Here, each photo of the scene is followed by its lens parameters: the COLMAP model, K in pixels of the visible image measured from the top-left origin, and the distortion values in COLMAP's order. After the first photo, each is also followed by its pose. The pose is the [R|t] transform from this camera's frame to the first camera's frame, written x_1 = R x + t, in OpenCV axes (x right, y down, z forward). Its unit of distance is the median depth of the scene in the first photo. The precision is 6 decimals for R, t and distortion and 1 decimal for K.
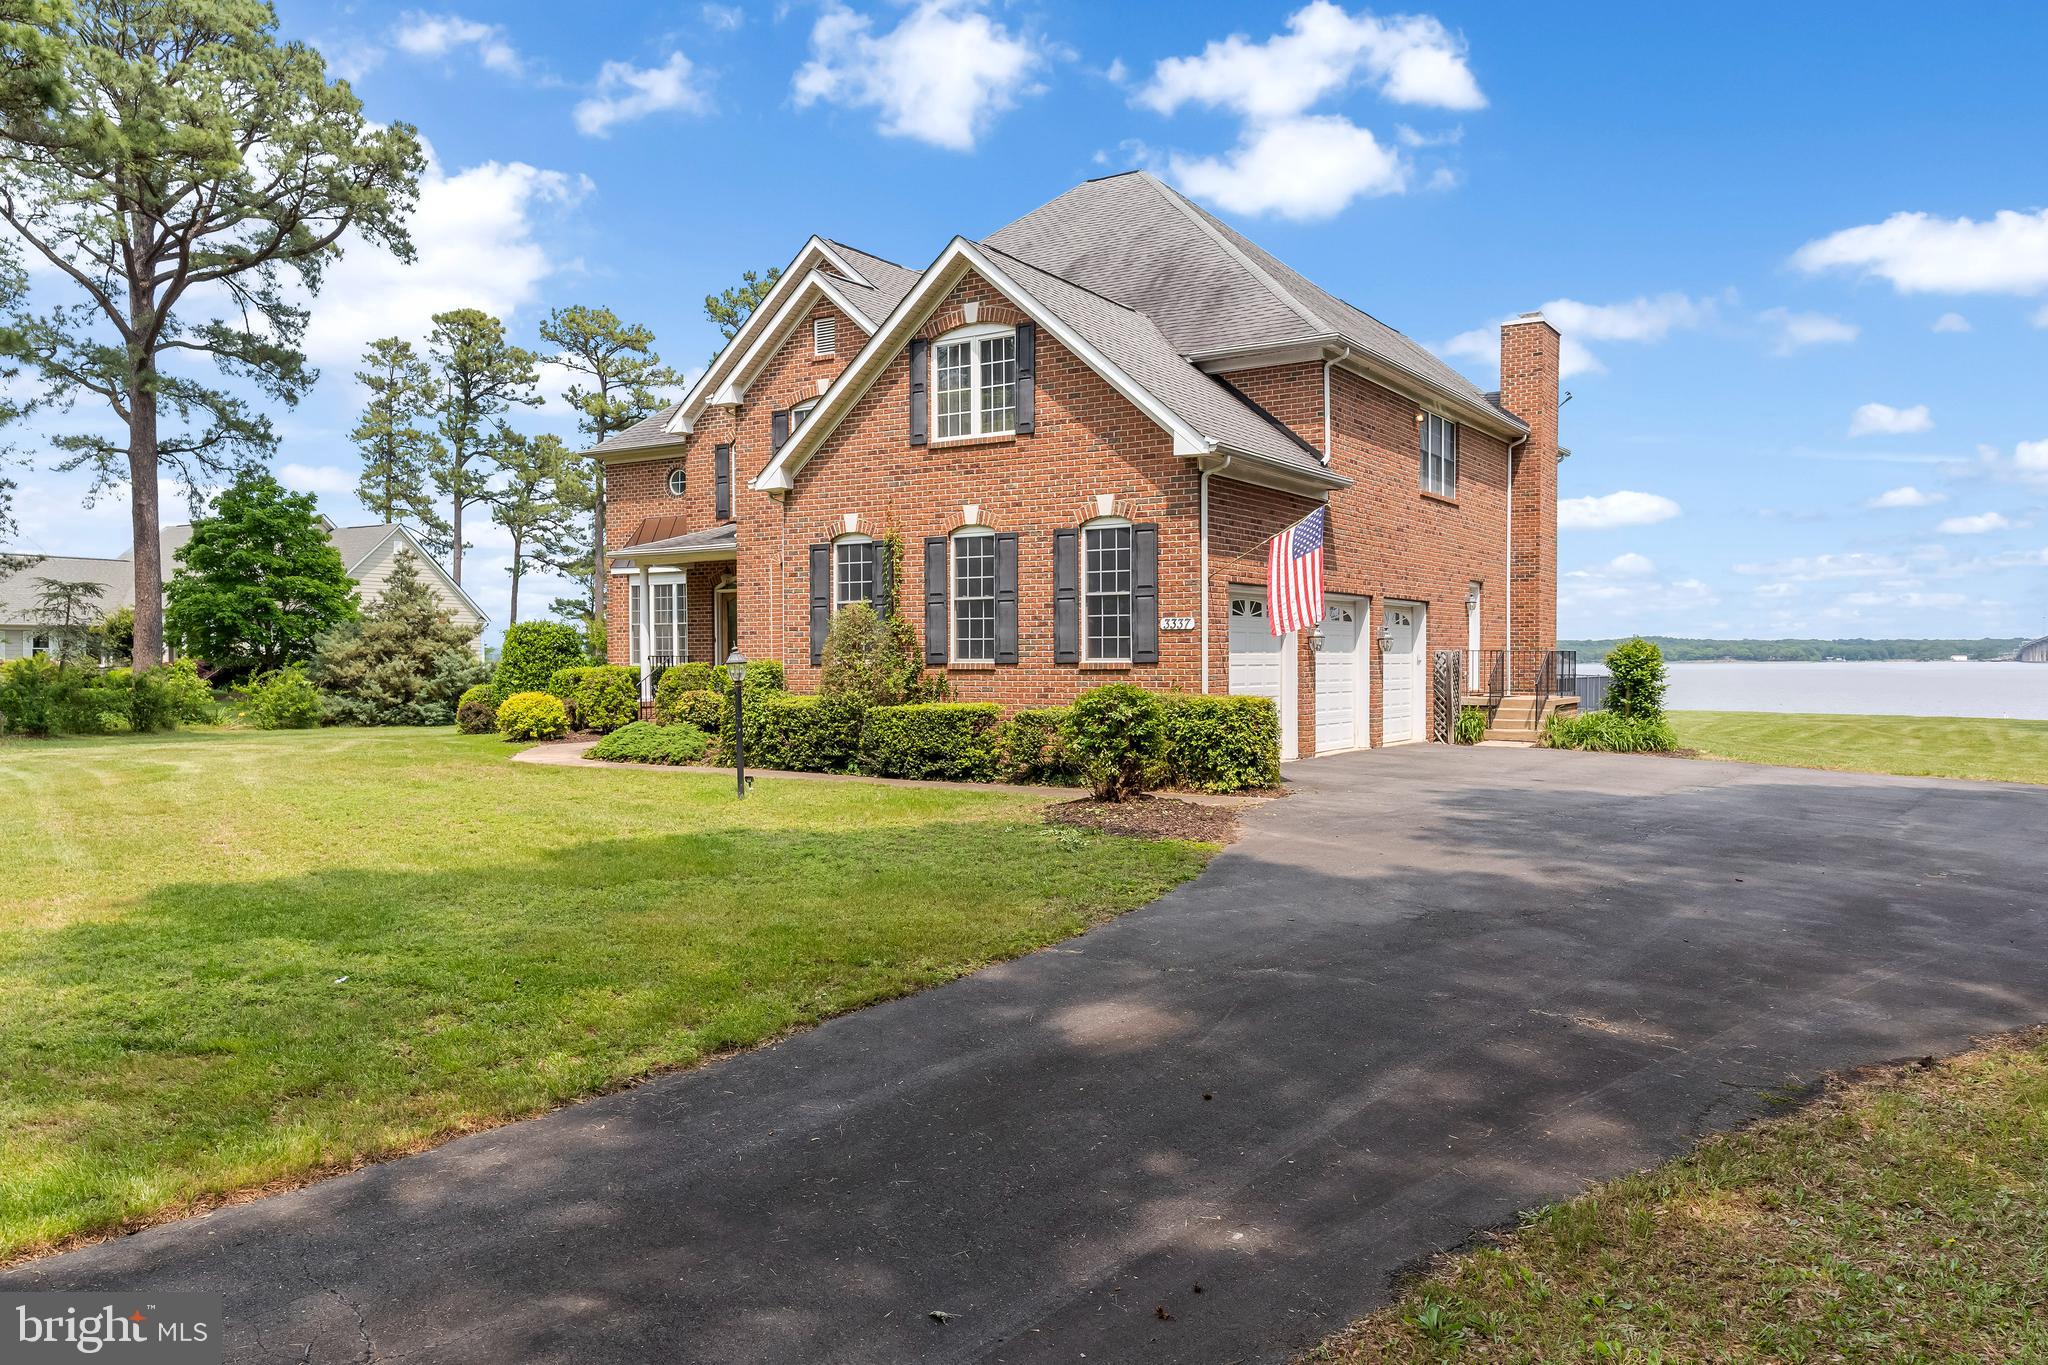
lens RADIAL K [[1489.2, 0, 1024.0], [0, 1489.2, 682.5], [0, 0, 1]] dist [0.001659, -0.001159]
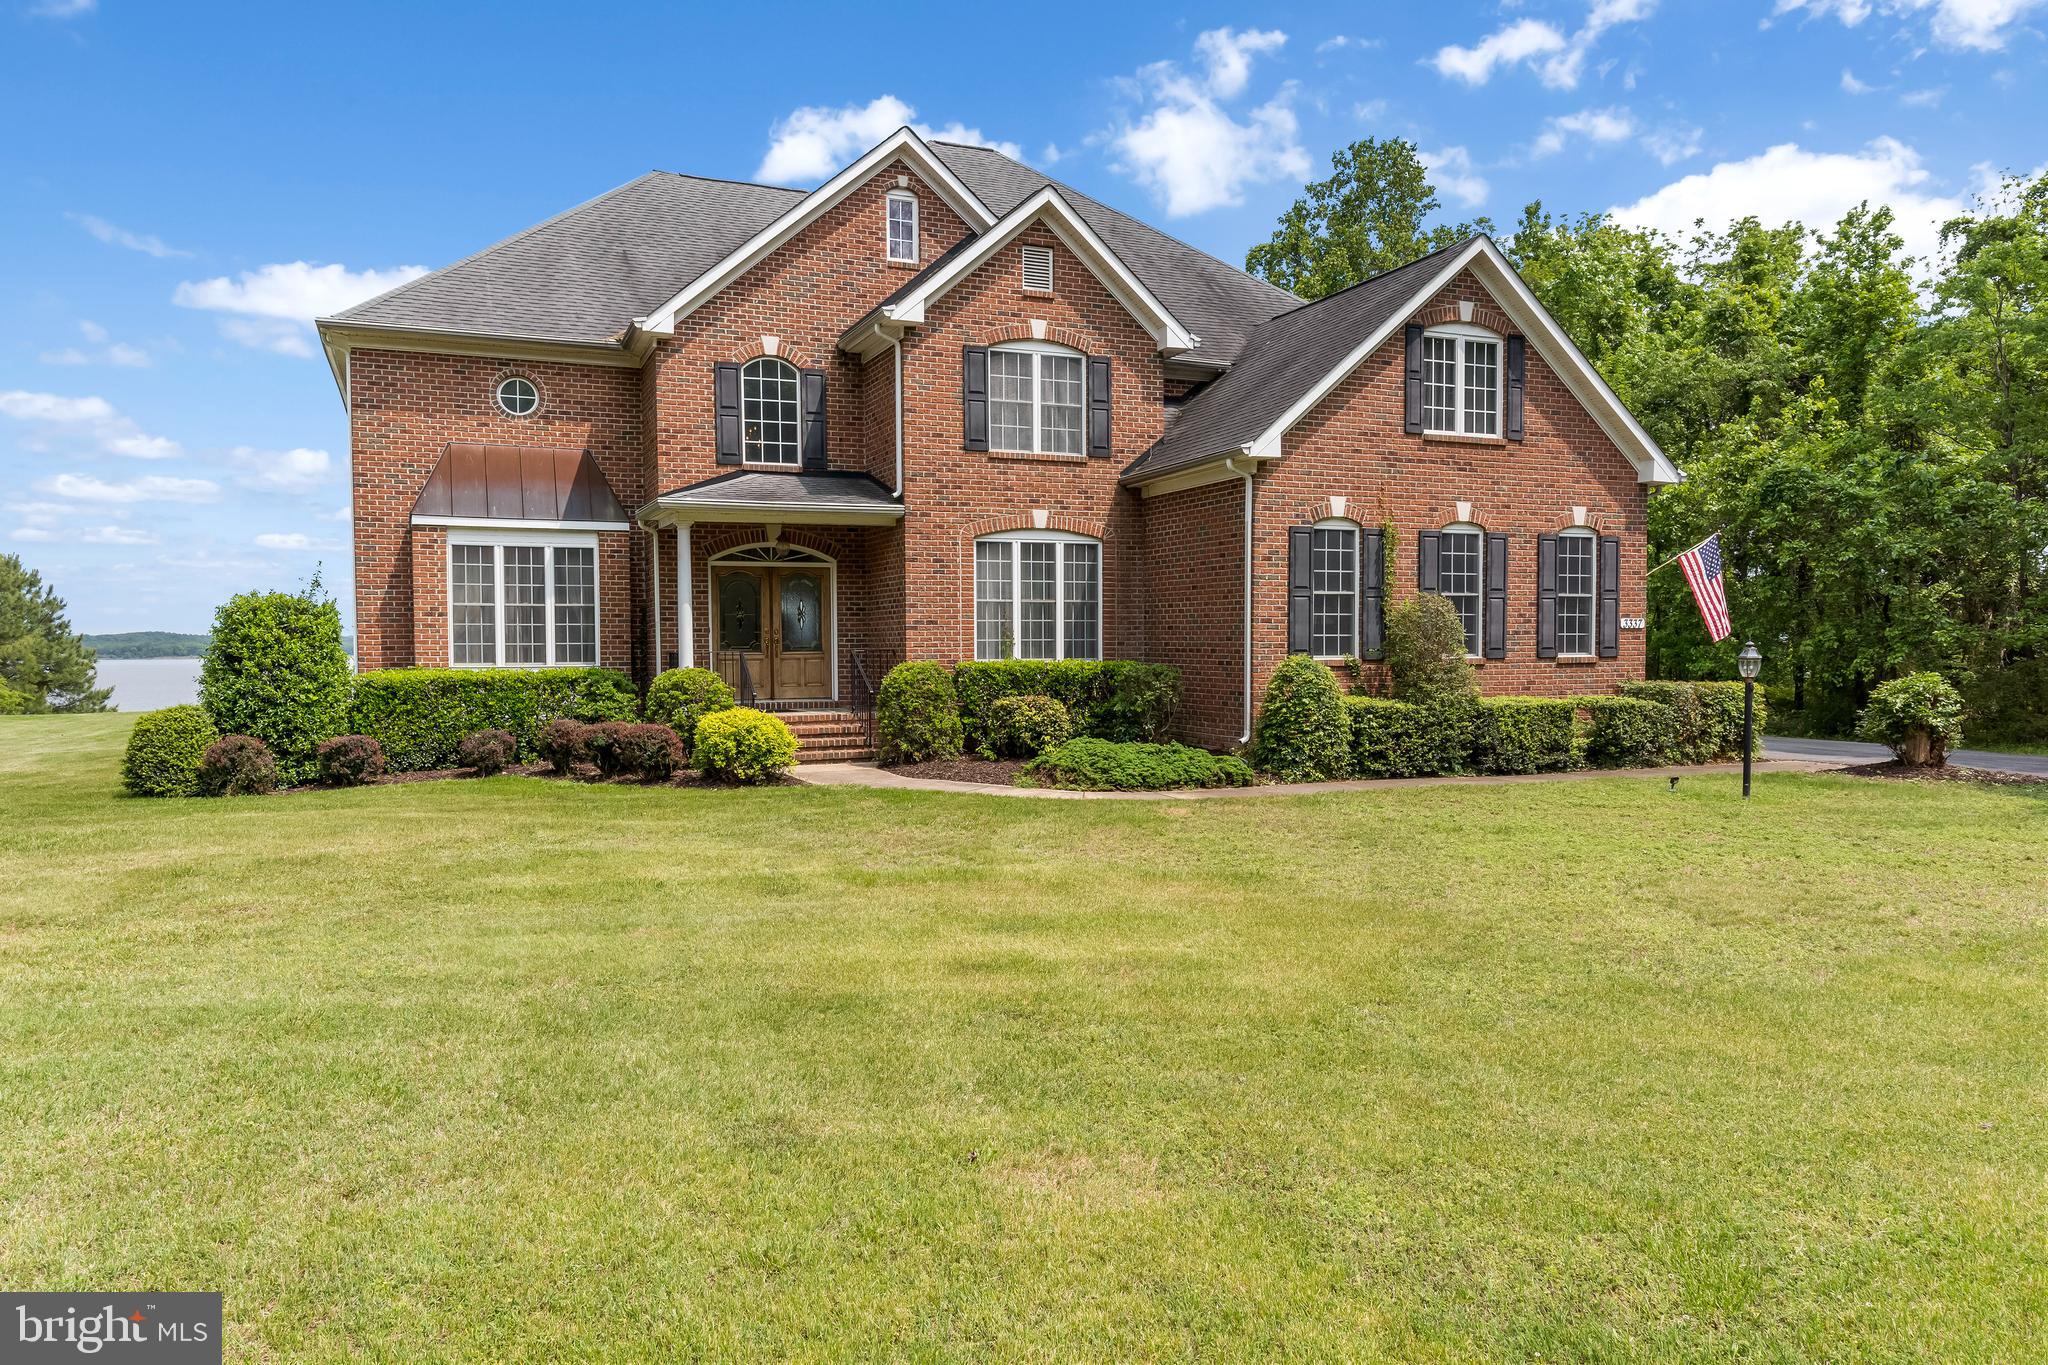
lens RADIAL K [[1365.9, 0, 1016.0], [0, 1365.9, 689.9], [0, 0, 1]] dist [0.003508, -0.002304]
pose [[0.565085, -0.024081, 0.824681, -0.973465], [0.016274, 0.999705, 0.018040, -0.013203], [-0.824872, 0.003227, 0.565310, 0.724294]]
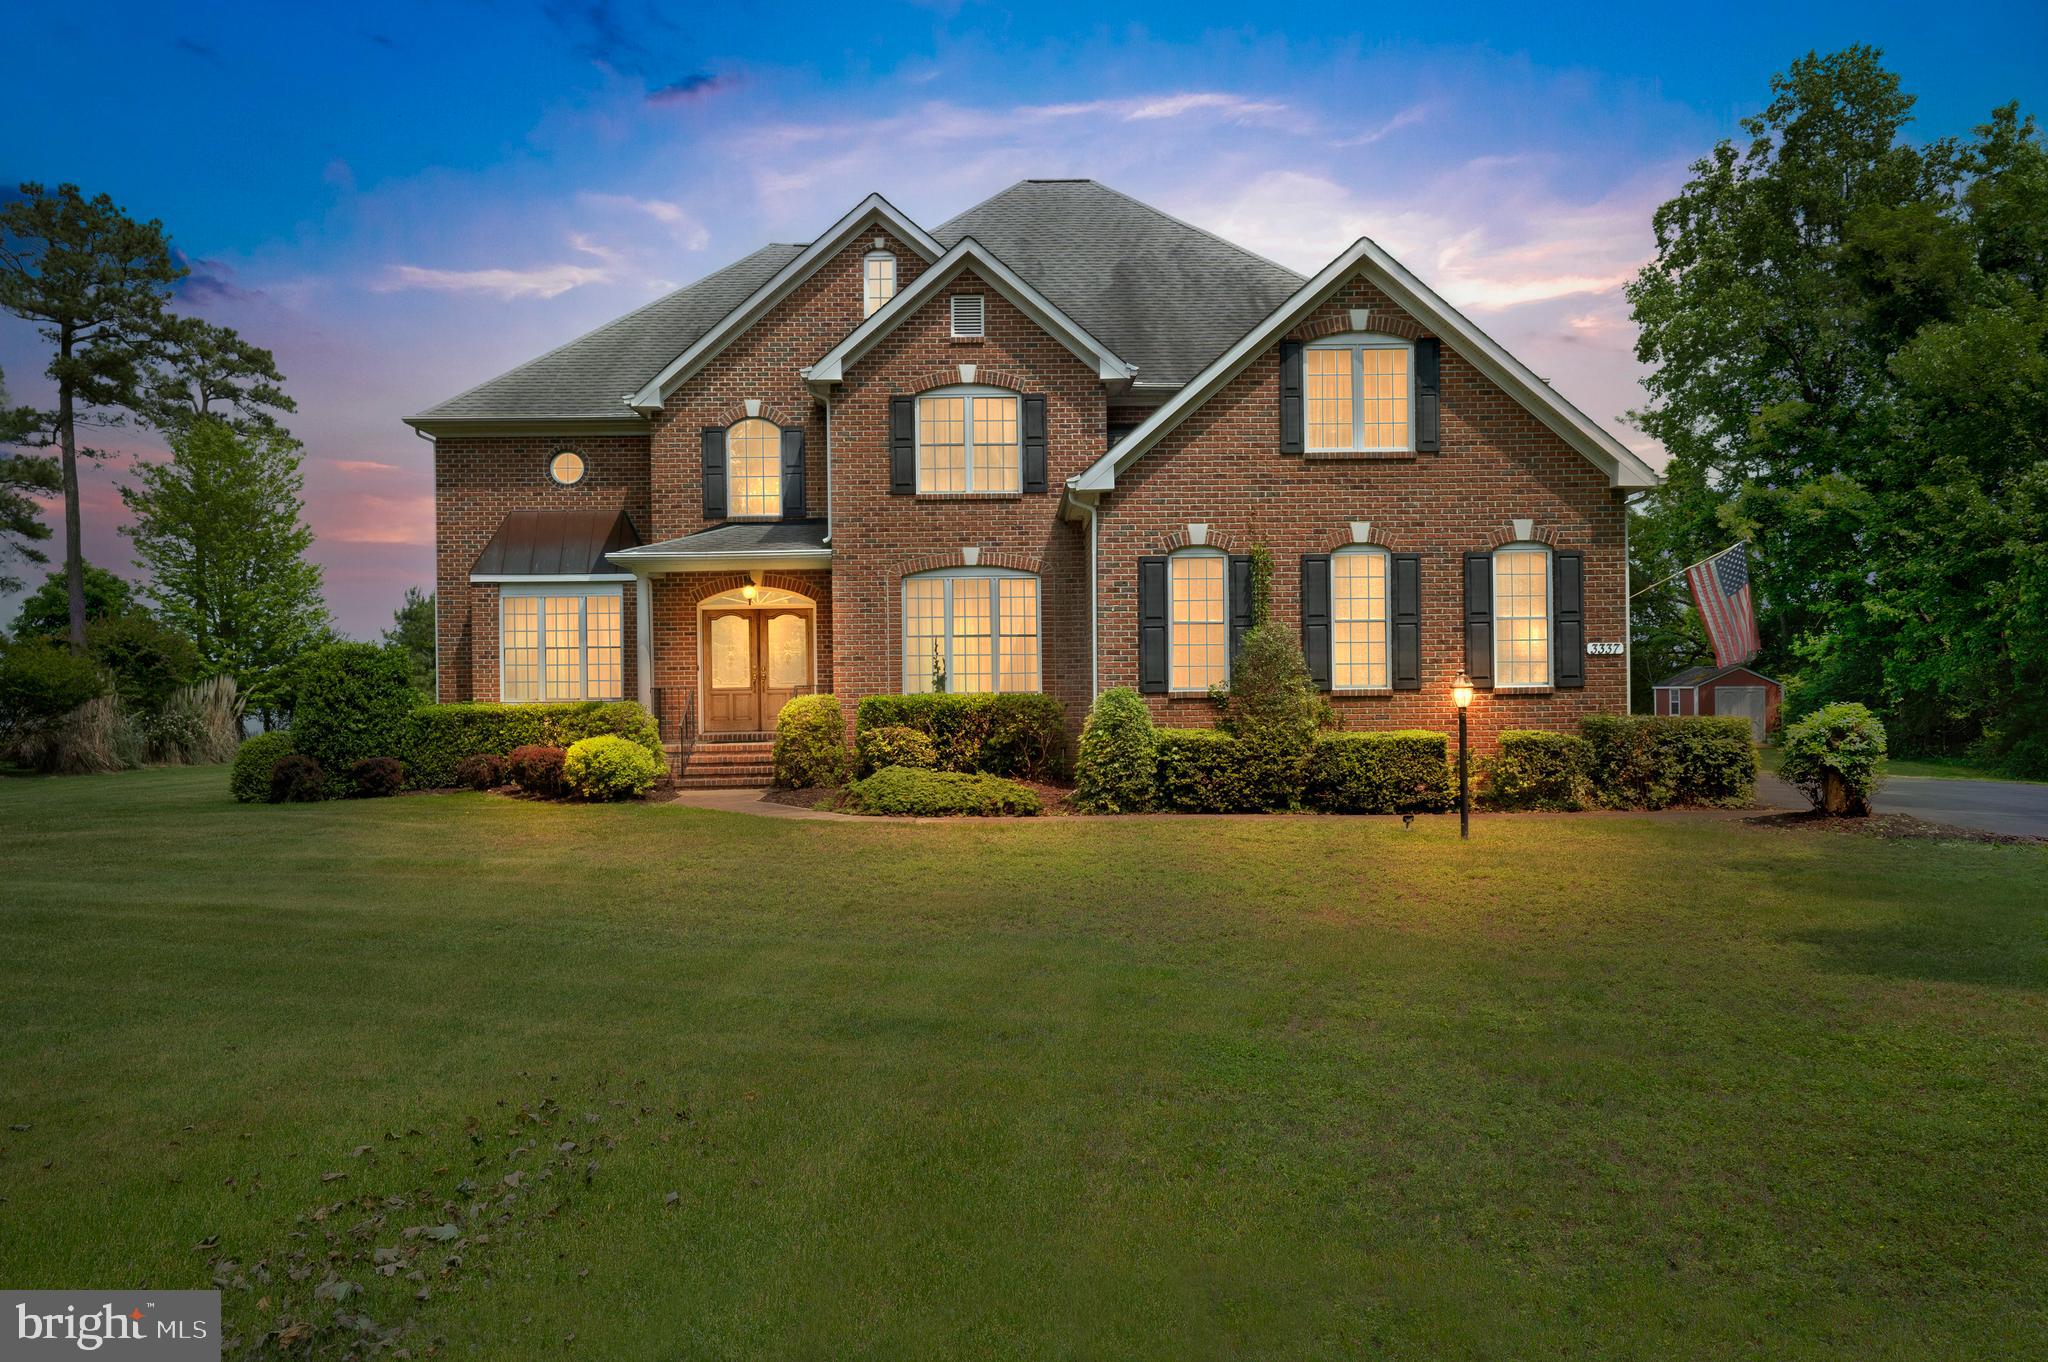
lens RADIAL K [[1537.7, 0, 1024.0], [0, 1537.7, 681.0], [0, 0, 1]] dist [-0.009809, 0.076191]
pose [[0.836271, -0.002591, 0.548310, -0.746188], [0.017181, 0.999622, -0.021481, -0.001061], [-0.548047, 0.027384, 0.835999, 0.304028]]
